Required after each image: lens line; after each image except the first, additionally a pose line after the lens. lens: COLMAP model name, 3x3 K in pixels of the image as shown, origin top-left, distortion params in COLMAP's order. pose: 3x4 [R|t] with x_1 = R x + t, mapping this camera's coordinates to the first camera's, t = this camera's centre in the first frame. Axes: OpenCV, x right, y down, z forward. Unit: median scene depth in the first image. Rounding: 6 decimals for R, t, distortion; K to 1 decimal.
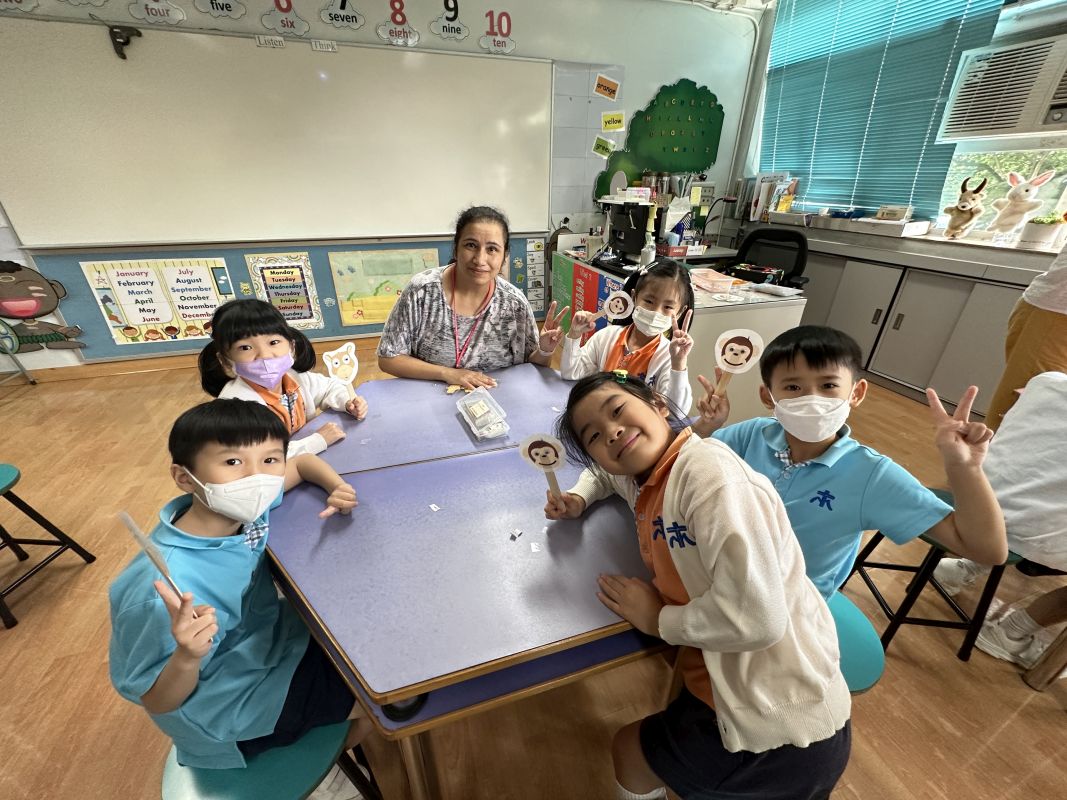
lens RADIAL K [[427.8, 0, 533.8], [0, 427.8, 400.7], [0, 0, 1]] dist [-0.001192, 0.000664]
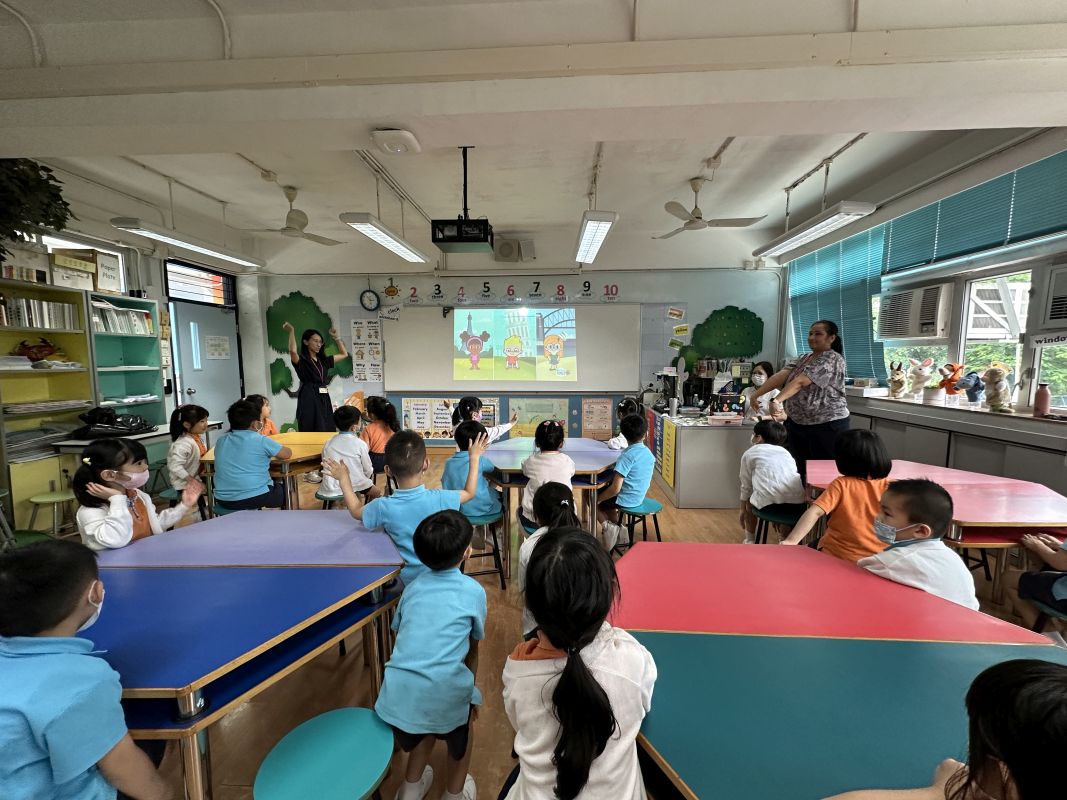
lens RADIAL K [[427.8, 0, 534.6], [0, 427.8, 398.7], [0, 0, 1]] dist [-0.001192, 0.000664]
pose [[0.931260, 0.028085, -0.363272, 0.289248], [-0.160661, 0.926517, -0.340228, 0.263981], [0.327022, 0.375204, 0.867340, -0.559777]]
